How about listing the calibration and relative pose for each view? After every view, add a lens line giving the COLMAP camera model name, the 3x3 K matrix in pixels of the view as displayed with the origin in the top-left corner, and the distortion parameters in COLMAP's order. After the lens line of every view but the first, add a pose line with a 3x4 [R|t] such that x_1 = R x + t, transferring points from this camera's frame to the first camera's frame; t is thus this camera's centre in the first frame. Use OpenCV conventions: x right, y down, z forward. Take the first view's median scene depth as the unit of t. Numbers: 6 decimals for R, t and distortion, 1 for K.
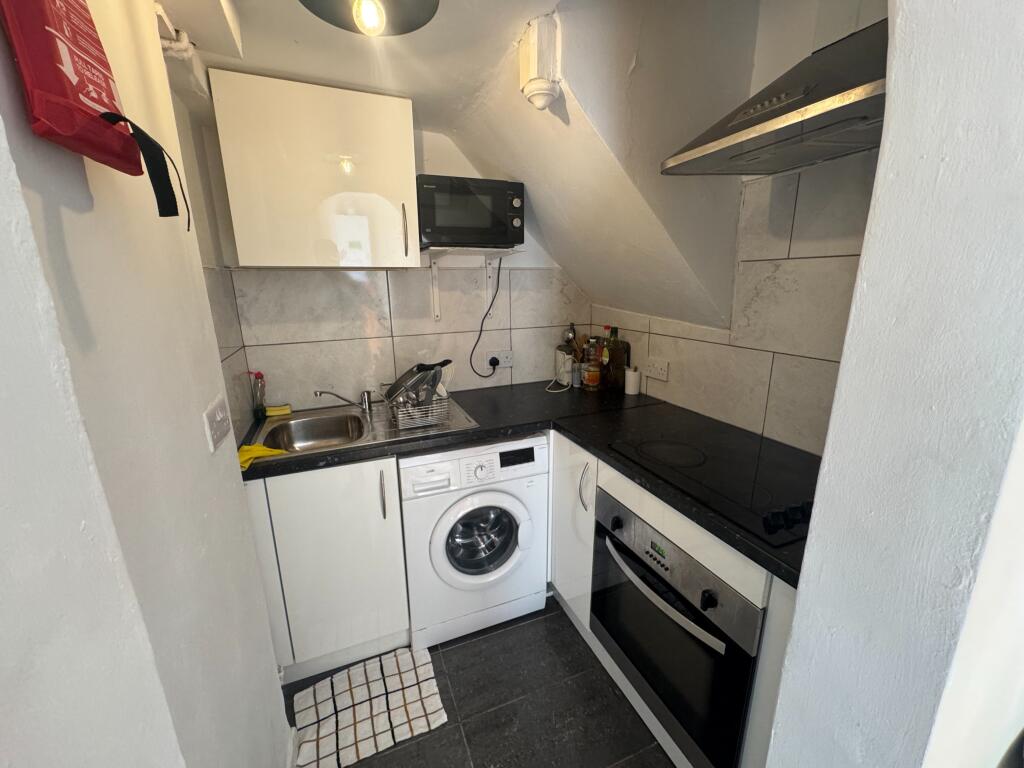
lens RADIAL K [[409.5, 0, 512.0], [0, 409.5, 384.0], [0, 0, 1]] dist [-0.000550, 0.000058]
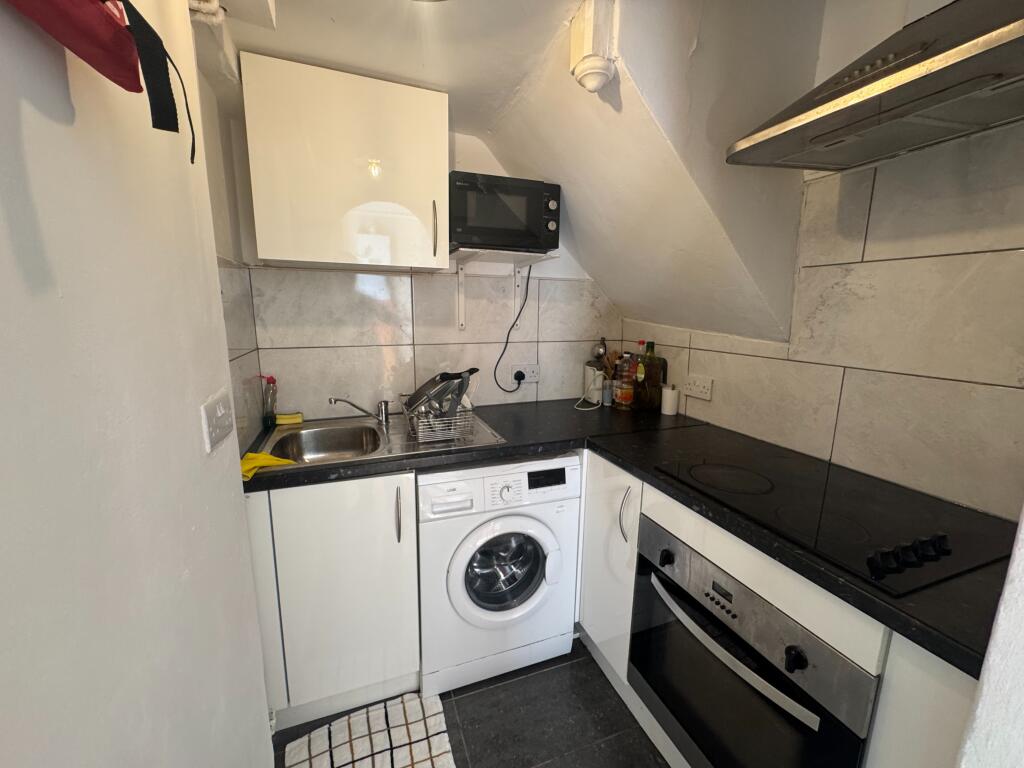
lens RADIAL K [[409.5, 0, 512.0], [0, 409.5, 384.0], [0, 0, 1]] dist [-0.000550, 0.000058]
pose [[0.999265, 0.028284, -0.025858, -0.048899], [-0.029866, 0.997565, -0.063022, 0.032205], [0.024013, 0.063748, 0.997677, 0.089638]]
